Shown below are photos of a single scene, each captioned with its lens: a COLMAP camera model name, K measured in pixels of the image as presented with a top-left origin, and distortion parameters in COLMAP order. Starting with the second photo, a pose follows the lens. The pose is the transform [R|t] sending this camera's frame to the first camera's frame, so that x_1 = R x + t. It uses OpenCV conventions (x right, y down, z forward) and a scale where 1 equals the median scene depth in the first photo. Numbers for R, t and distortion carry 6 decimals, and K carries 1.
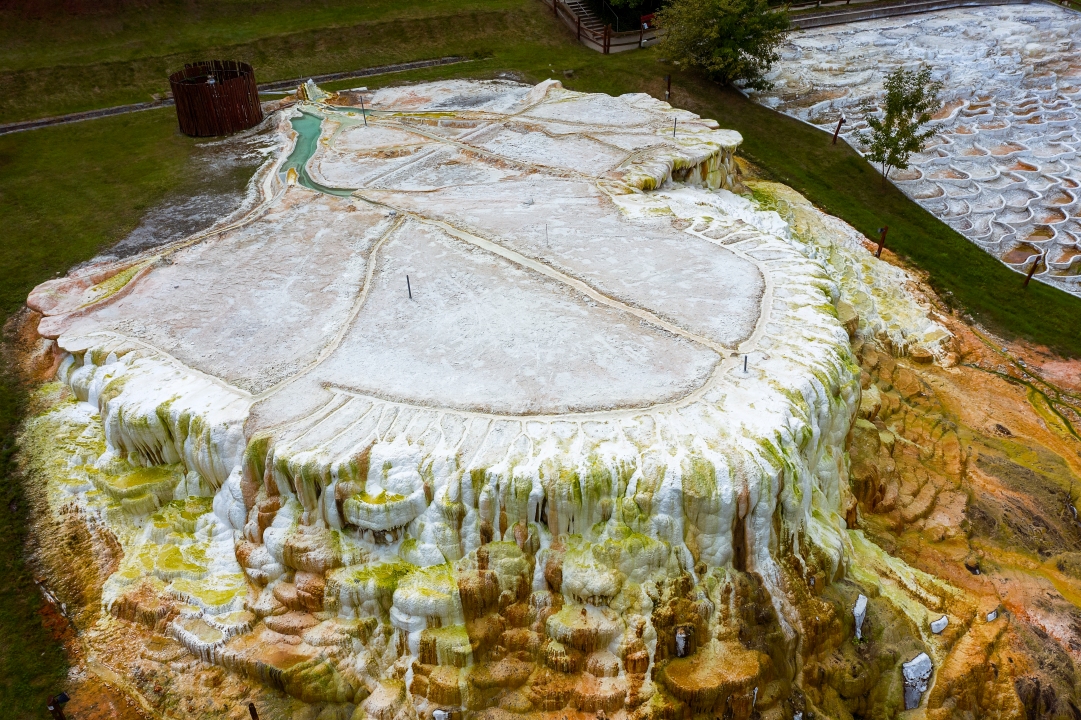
lens RADIAL K [[846.3, 0, 540.5], [0, 846.3, 360.0], [0, 0, 1]] dist [-0.012724, -0.004964]
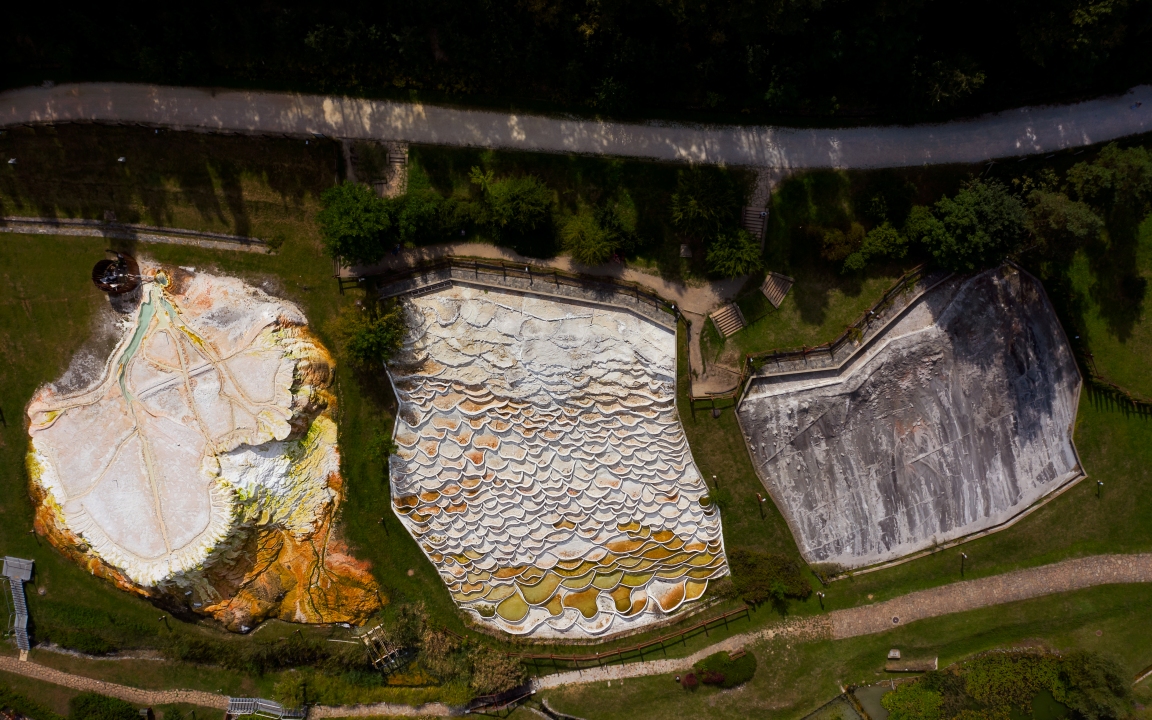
lens RADIAL K [[897.1, 0, 576.0], [0, 897.1, 360.0], [0, 0, 1]] dist [0.007942, 0.002531]
pose [[0.834152, 0.551304, -0.015917, 1.122213], [-0.281017, 0.449673, 0.847835, -3.663708], [0.474573, -0.702750, 0.530022, 0.249029]]
